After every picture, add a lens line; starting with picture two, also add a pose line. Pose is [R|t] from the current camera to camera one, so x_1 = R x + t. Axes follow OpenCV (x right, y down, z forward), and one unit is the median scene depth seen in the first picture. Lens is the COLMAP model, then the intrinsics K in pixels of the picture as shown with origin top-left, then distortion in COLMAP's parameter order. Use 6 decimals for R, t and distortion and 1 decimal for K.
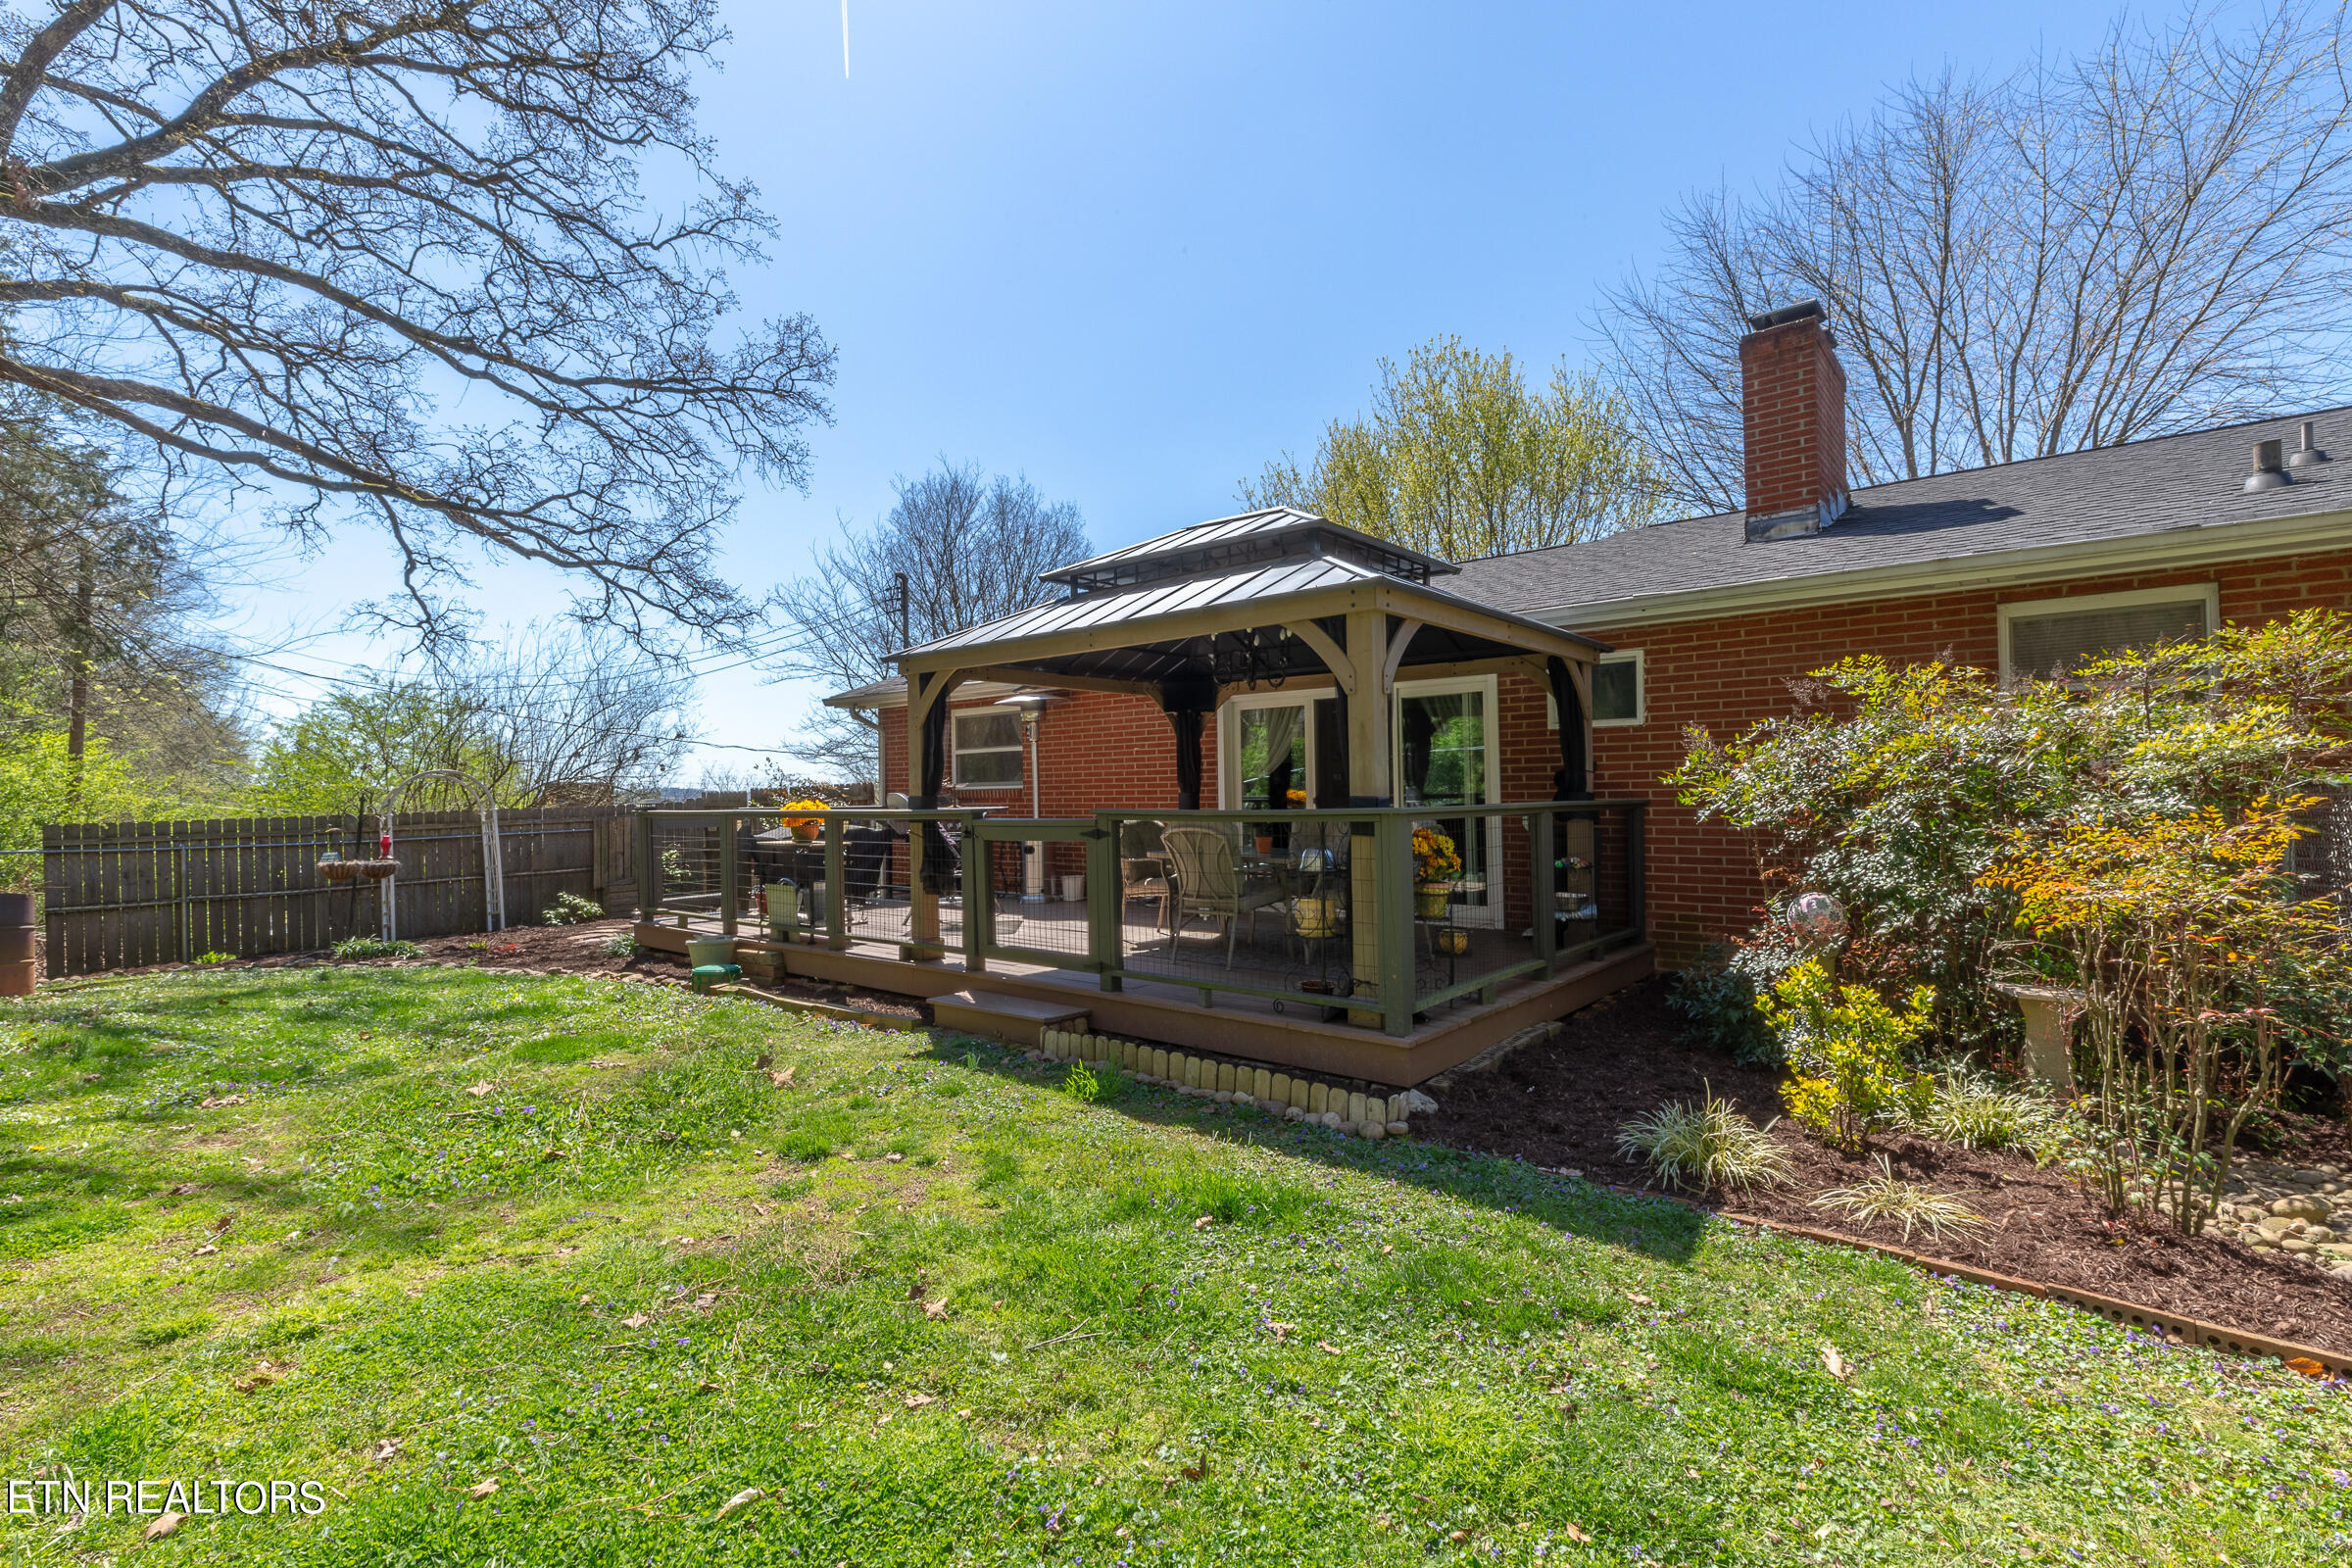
lens RADIAL K [[1046.7, 0, 1176.0], [0, 1046.7, 784.0], [0, 0, 1]] dist [0.024809, 0.000090]
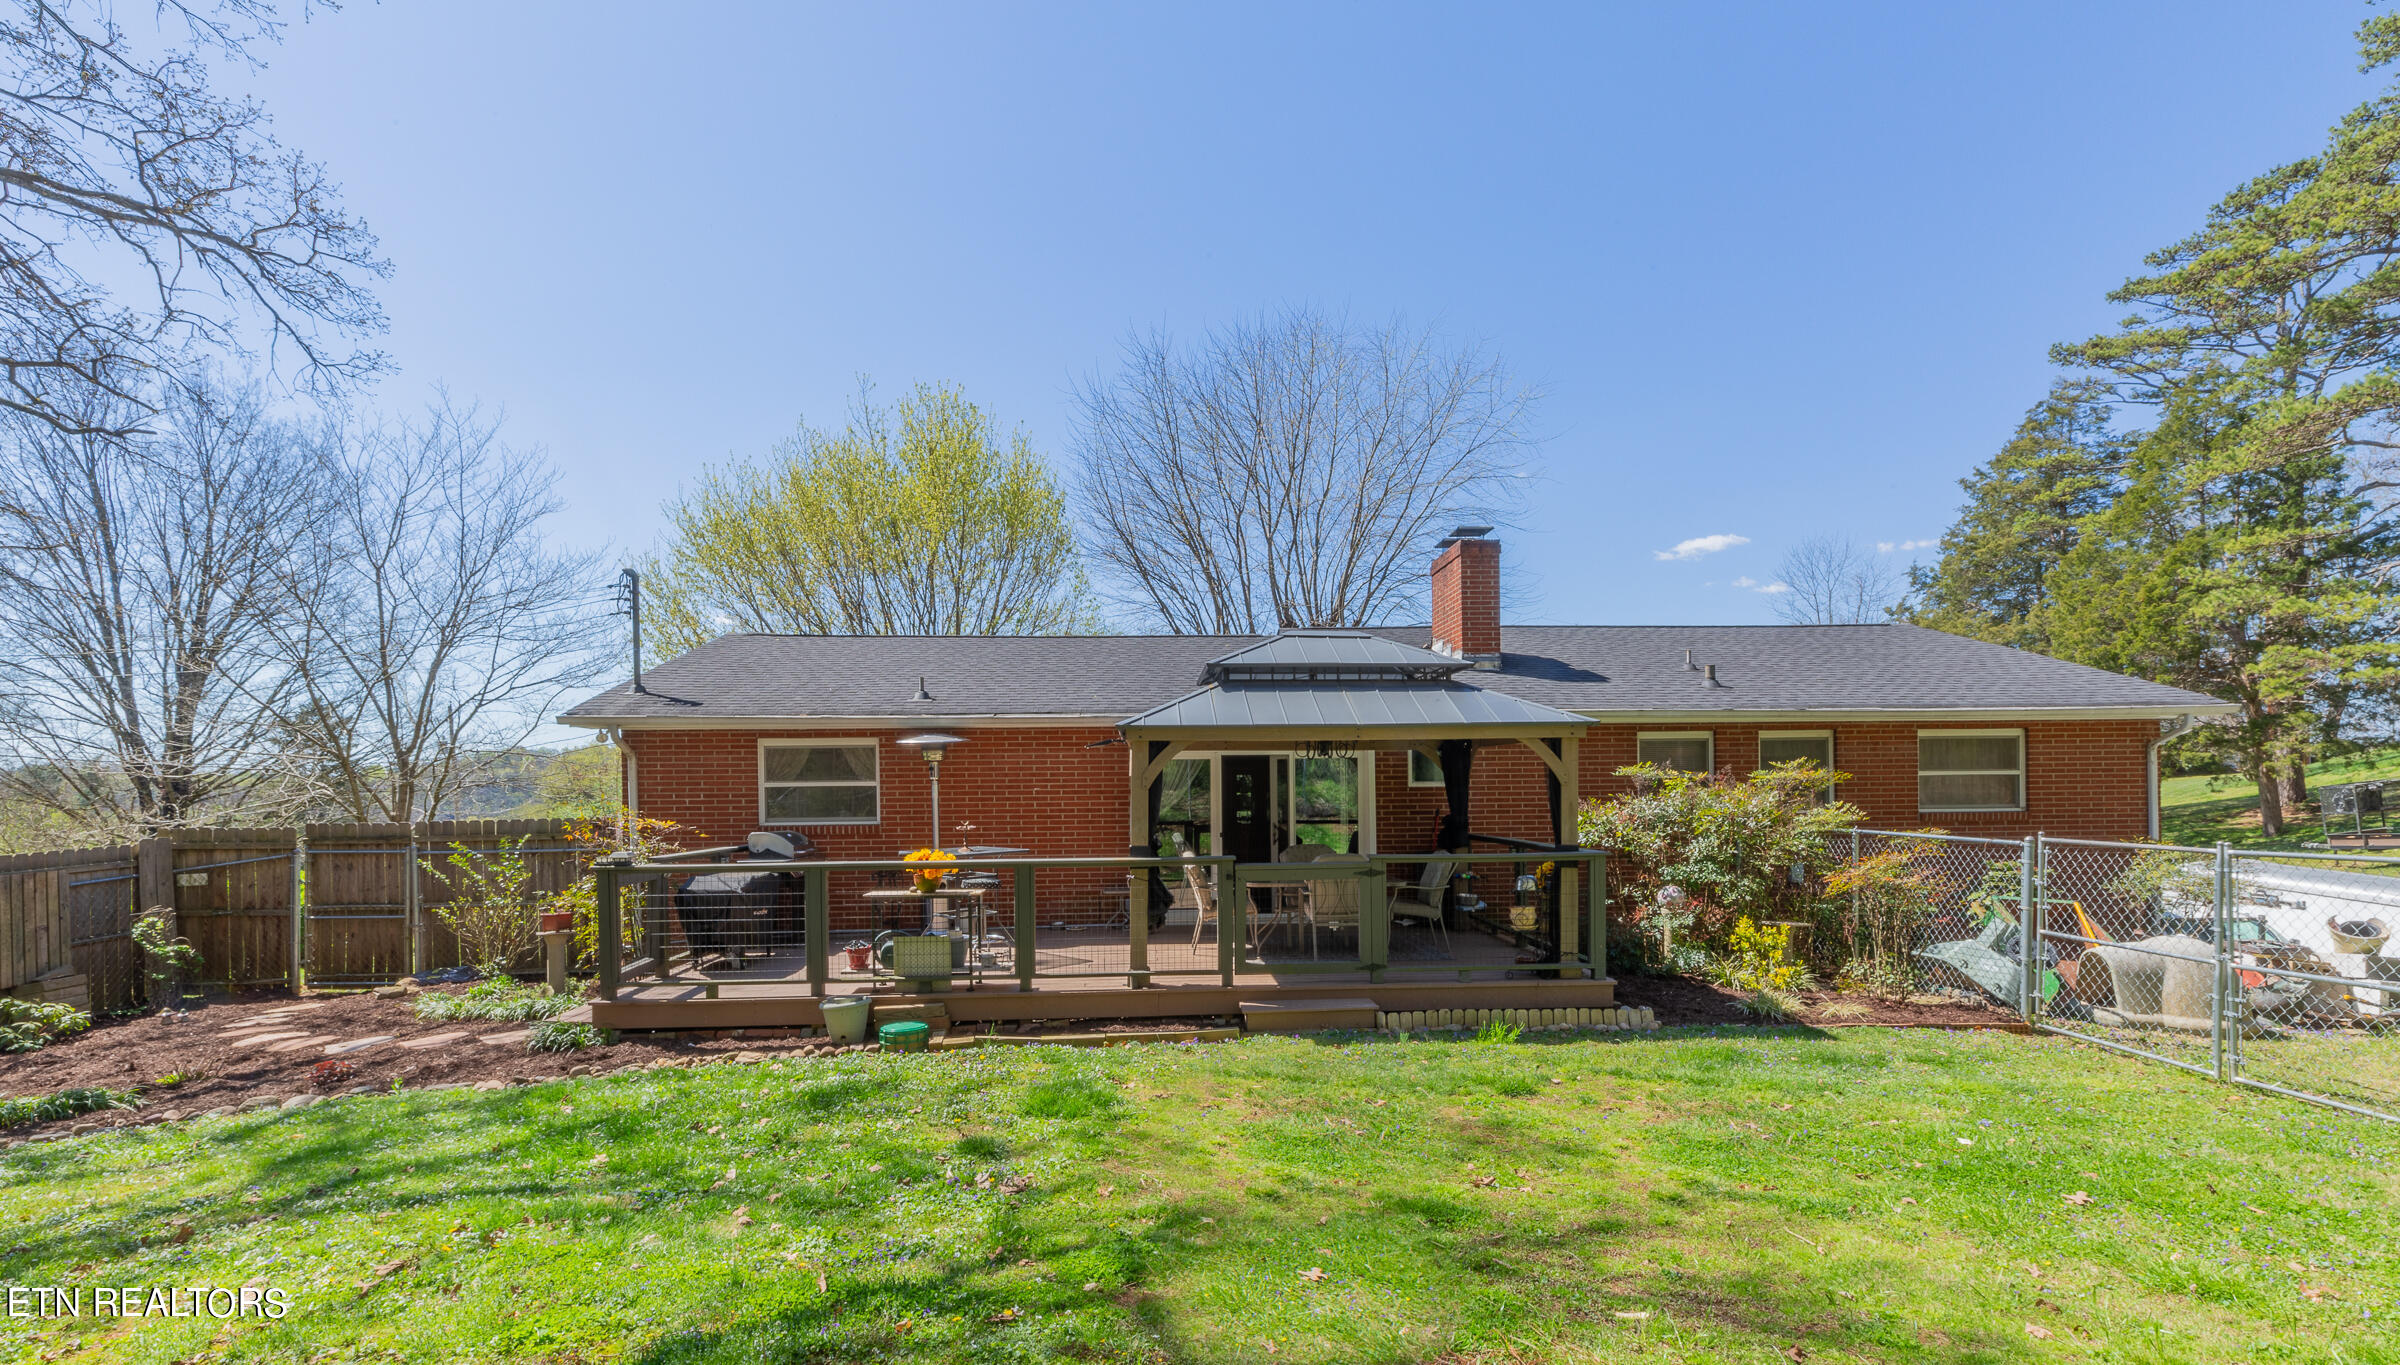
lens RADIAL K [[1083.0, 0, 1186.4], [0, 1083.0, 804.2], [0, 0, 1]] dist [0.026175, 0.000181]
pose [[0.730624, -0.006333, 0.682751, -0.826897], [-0.006802, 0.999840, 0.016552, -0.044352], [-0.682747, -0.016737, 0.730464, 0.071384]]
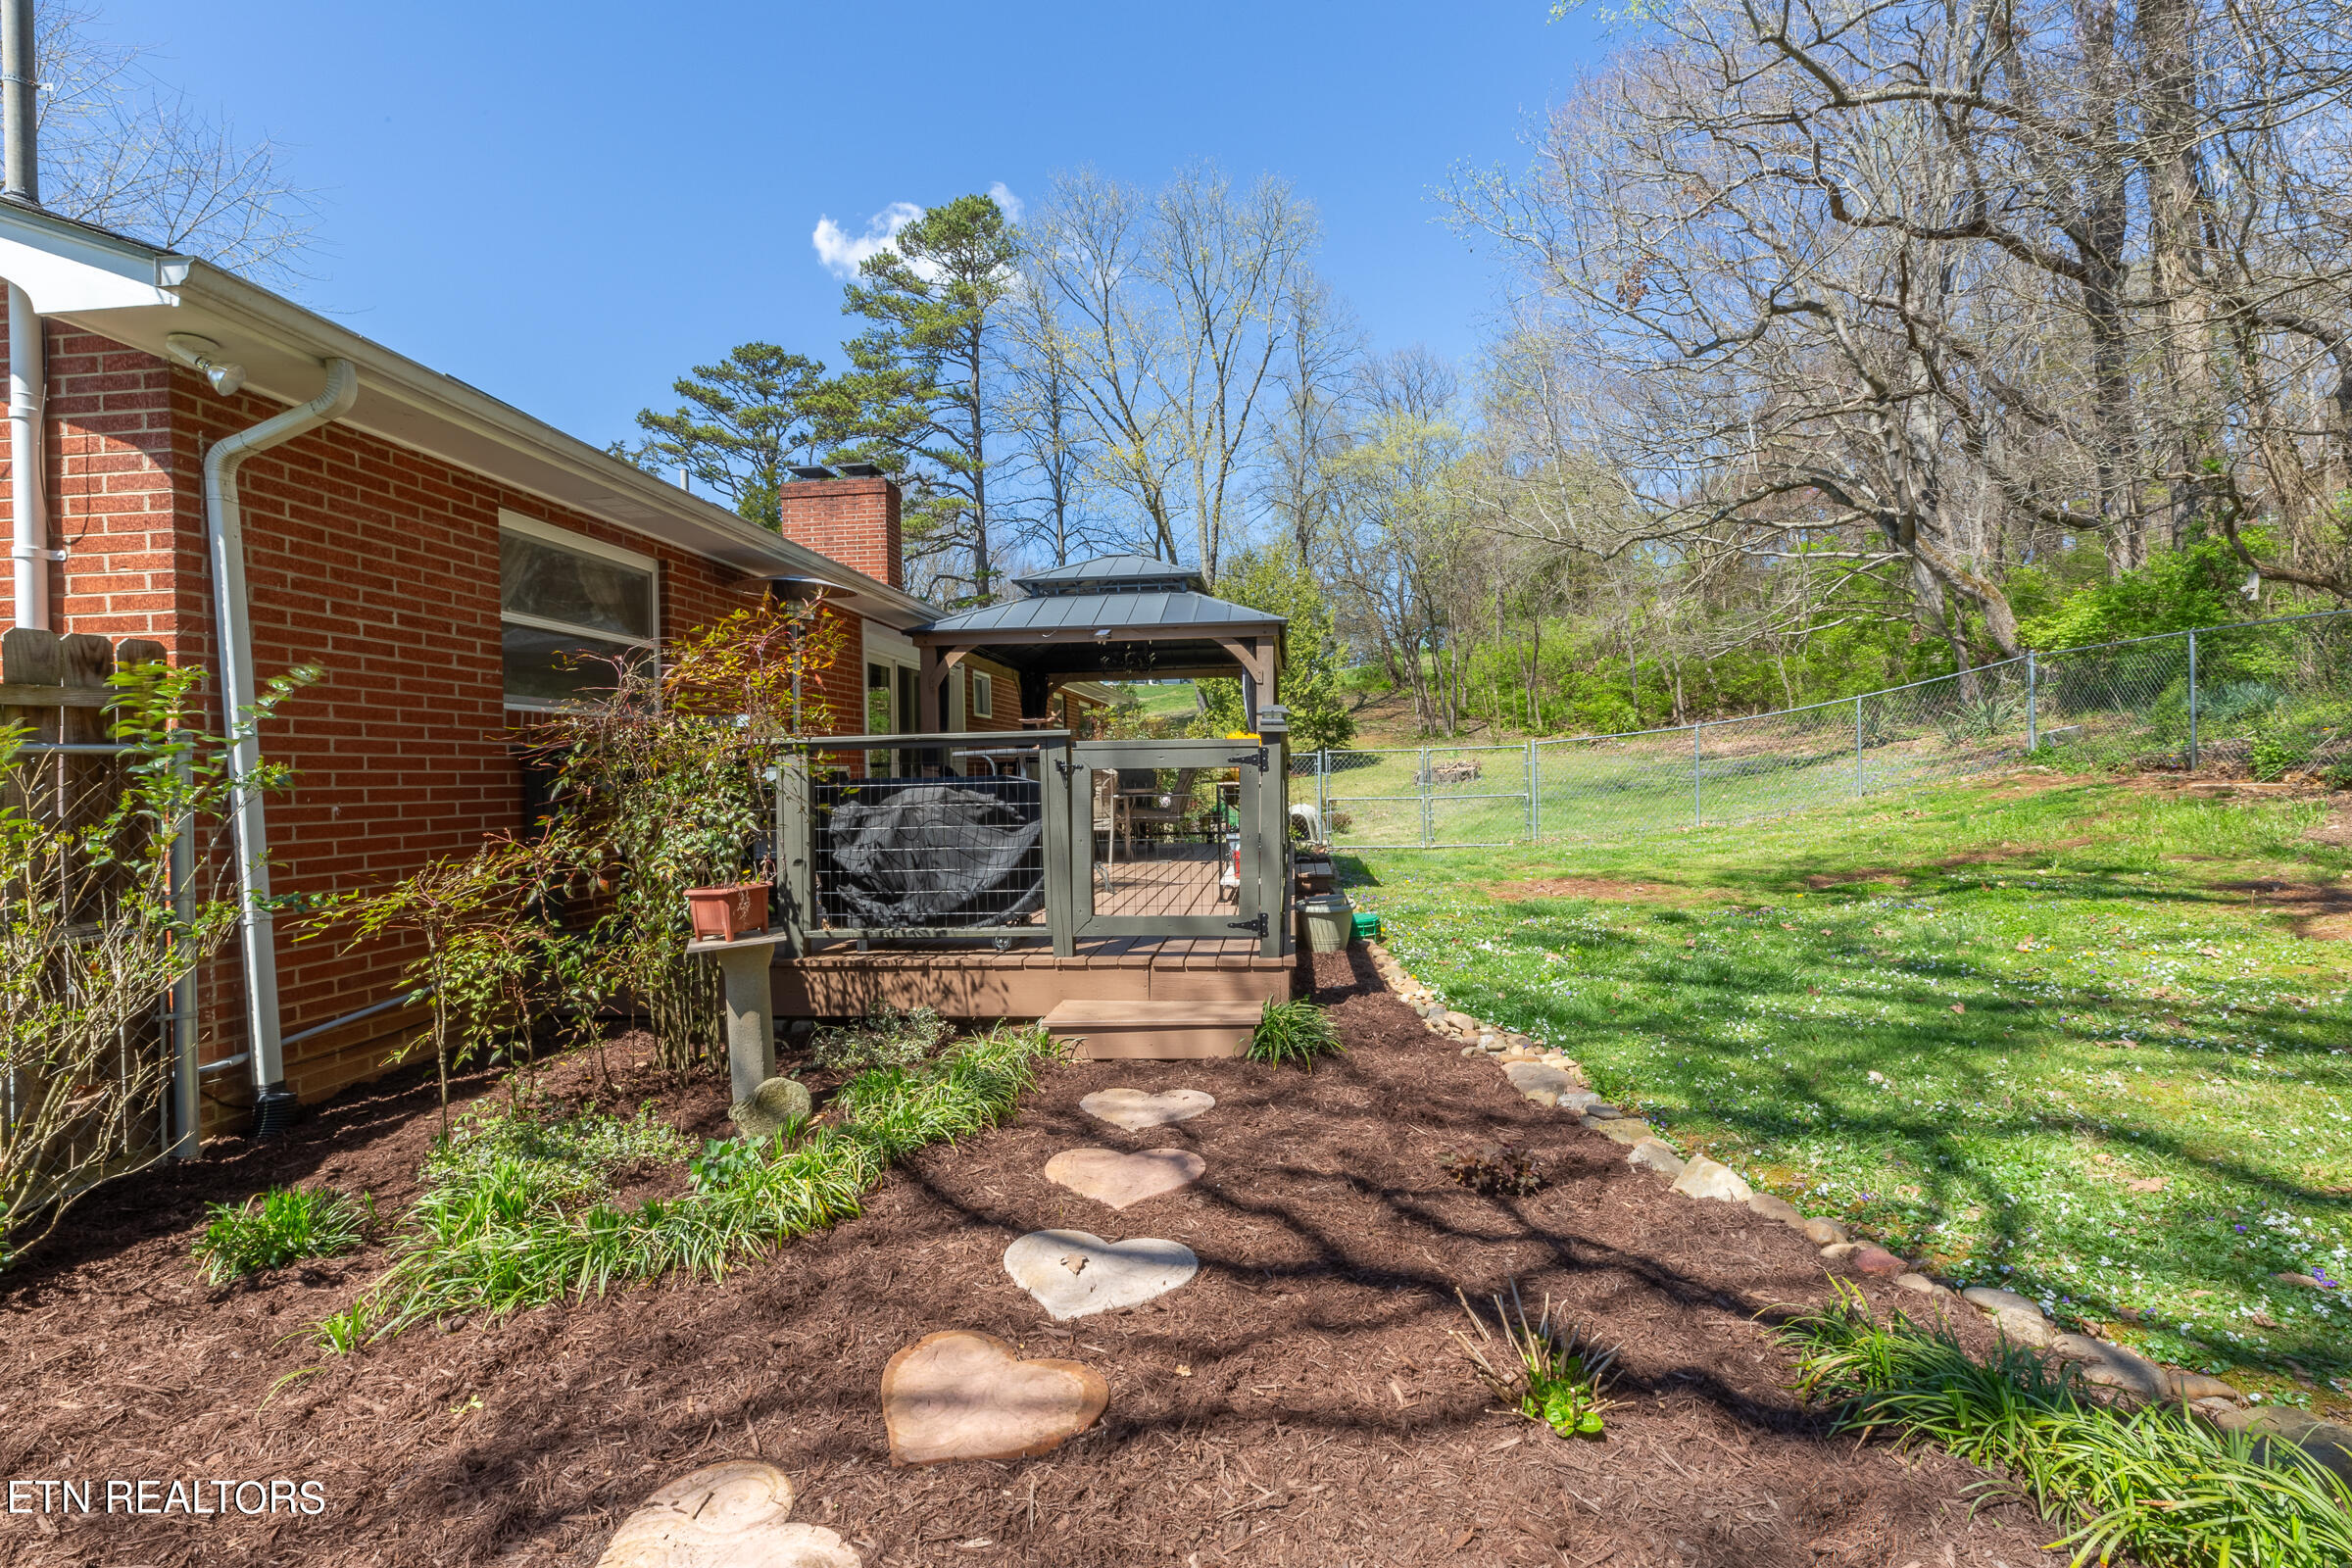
lens RADIAL K [[1046.7, 0, 1176.0], [0, 1046.7, 784.0], [0, 0, 1]] dist [0.024809, 0.000090]
pose [[-0.531885, 0.012540, 0.846724, -0.963178], [0.011914, 0.999902, -0.007324, 0.057041], [-0.846733, 0.006192, -0.531982, 1.400358]]
